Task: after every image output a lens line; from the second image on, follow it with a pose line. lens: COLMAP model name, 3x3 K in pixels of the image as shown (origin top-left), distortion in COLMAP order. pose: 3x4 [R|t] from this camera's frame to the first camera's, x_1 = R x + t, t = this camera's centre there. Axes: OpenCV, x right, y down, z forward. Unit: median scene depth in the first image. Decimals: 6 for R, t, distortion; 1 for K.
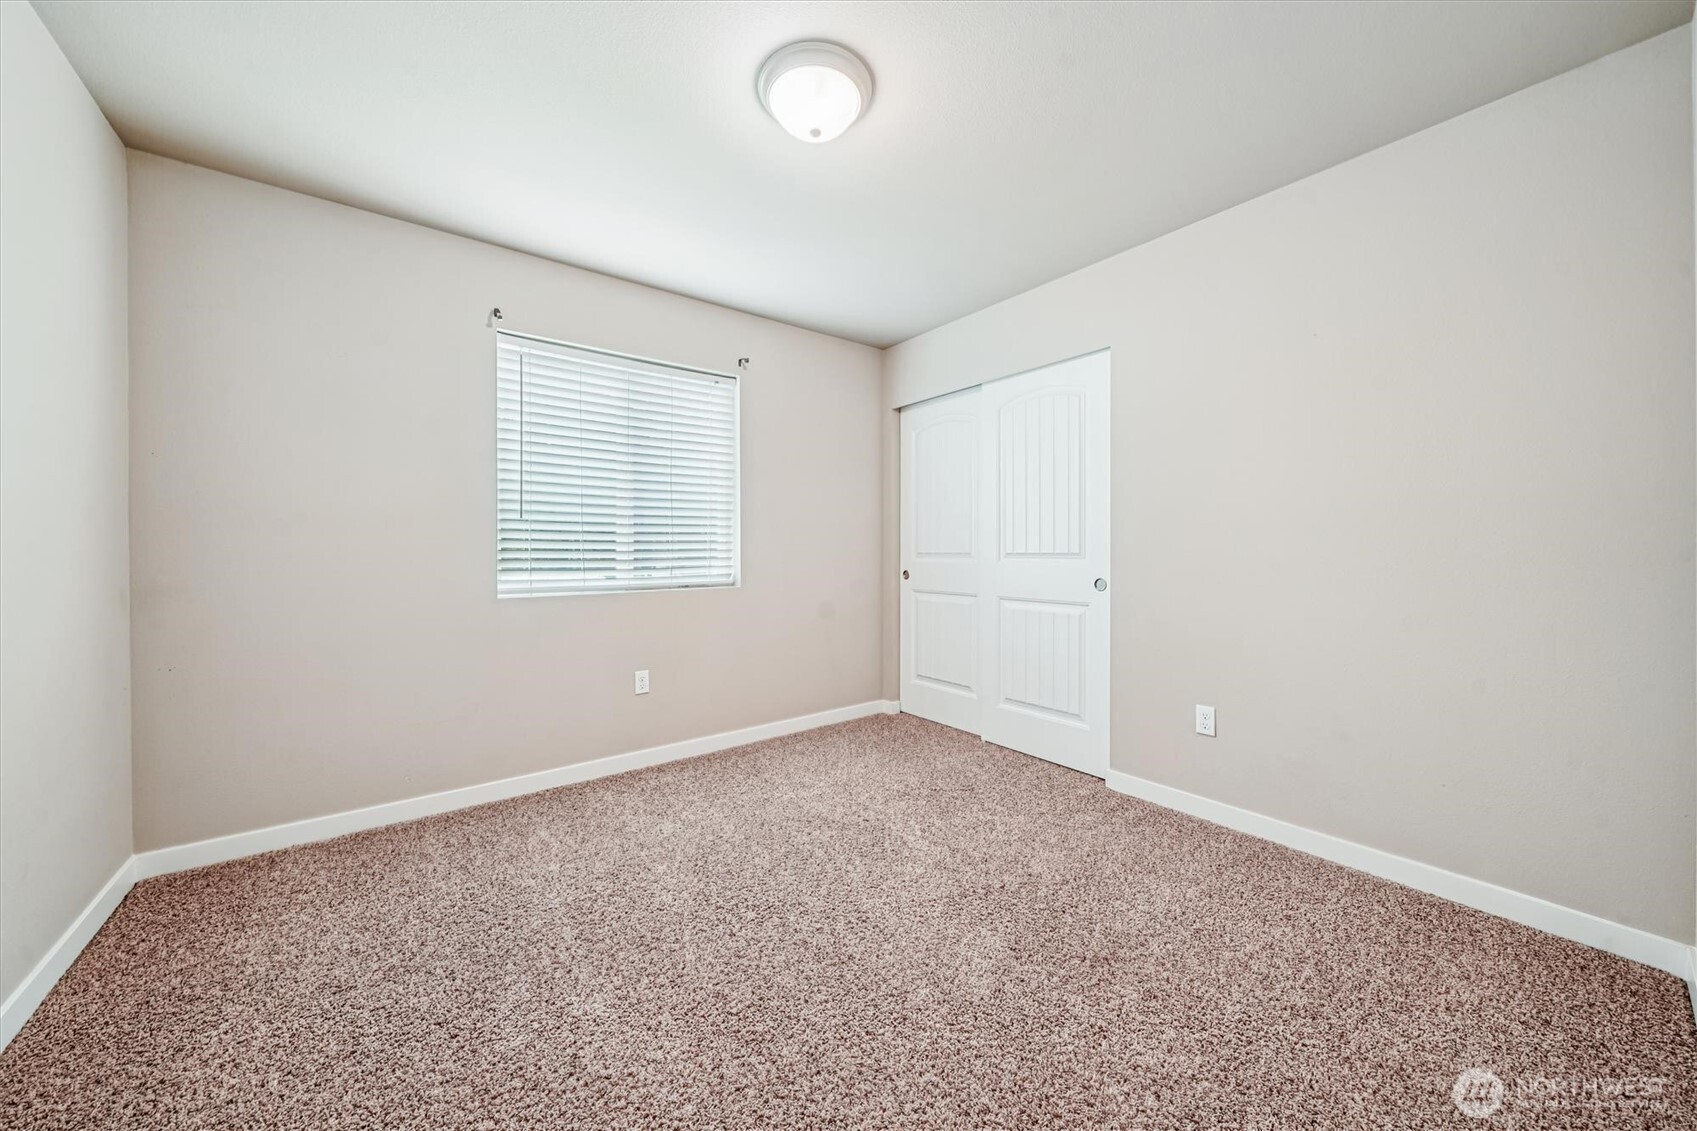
lens RADIAL K [[592.5, 0, 848.5], [0, 592.5, 565.5], [0, 0, 1]] dist [-0.000381, 0.000068]
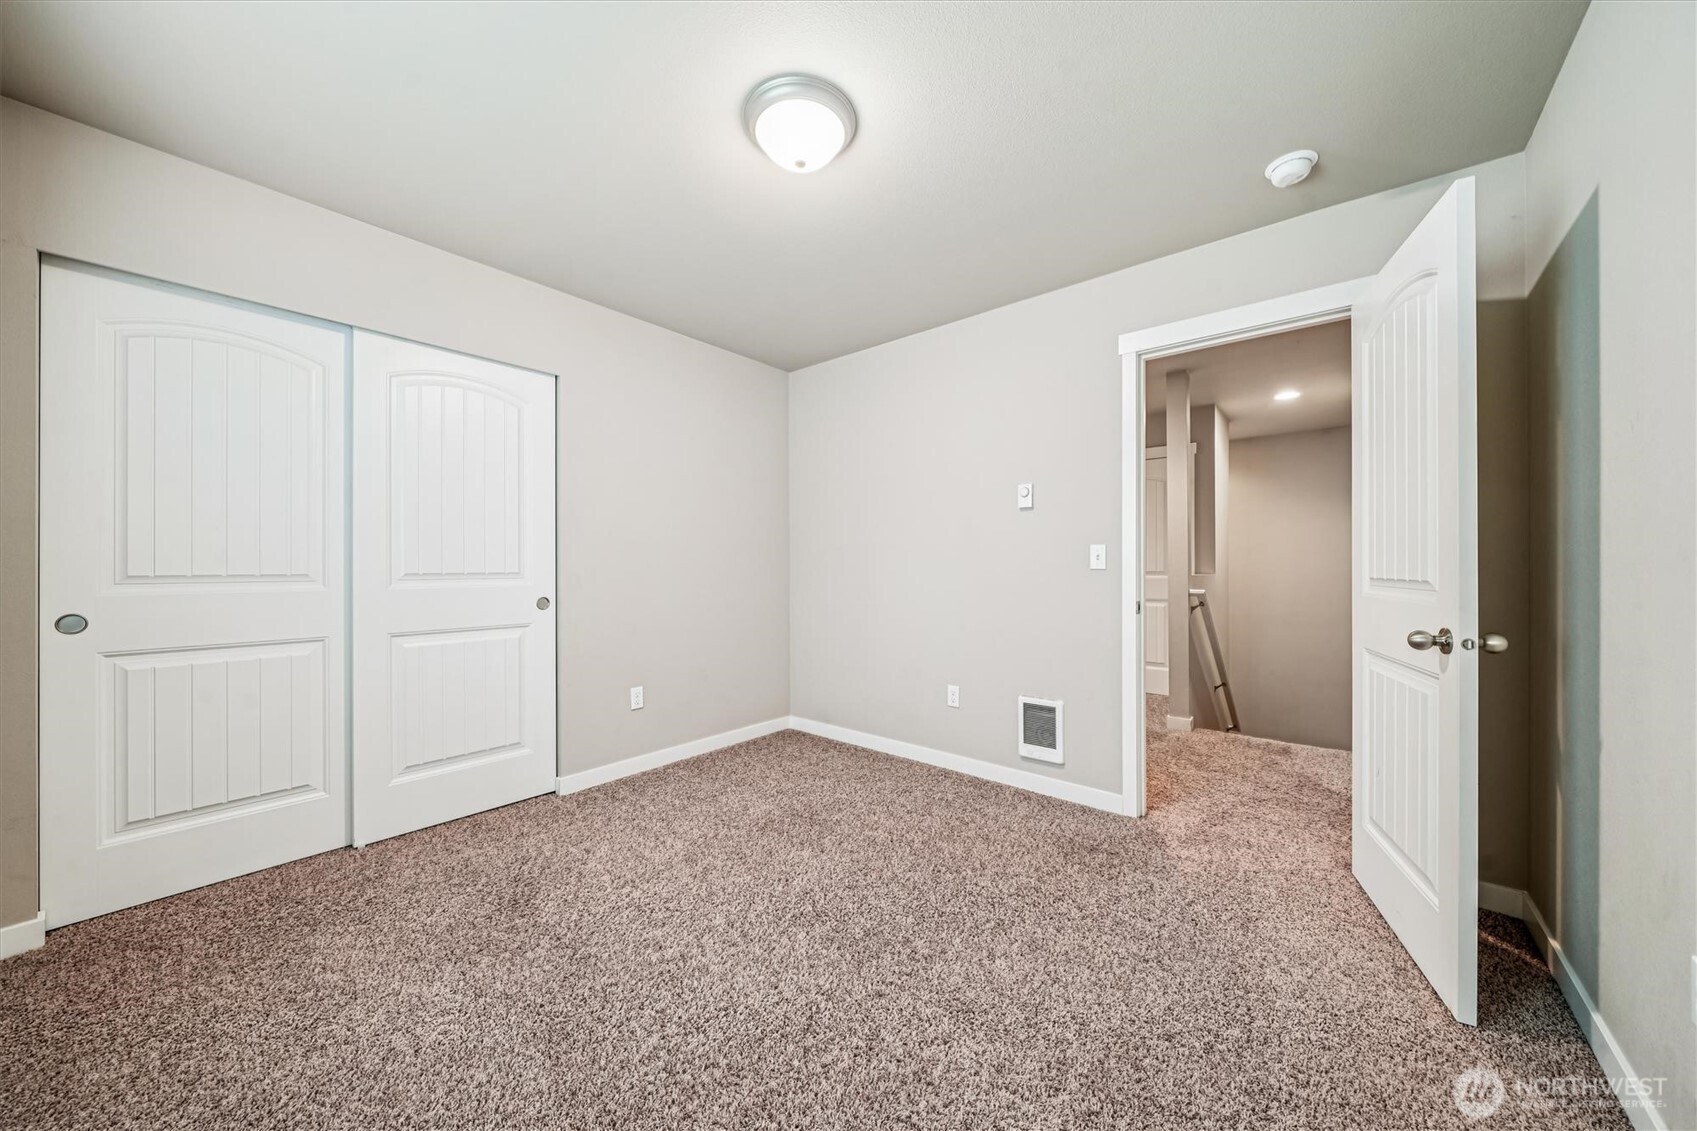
lens RADIAL K [[592.5, 0, 848.5], [0, 592.5, 565.5], [0, 0, 1]] dist [-0.000381, 0.000068]
pose [[-0.235414, -0.000771, 0.971895, -0.669297], [0.016740, 0.999848, 0.004848, -0.029783], [-0.971751, 0.017411, -0.235365, 0.705120]]
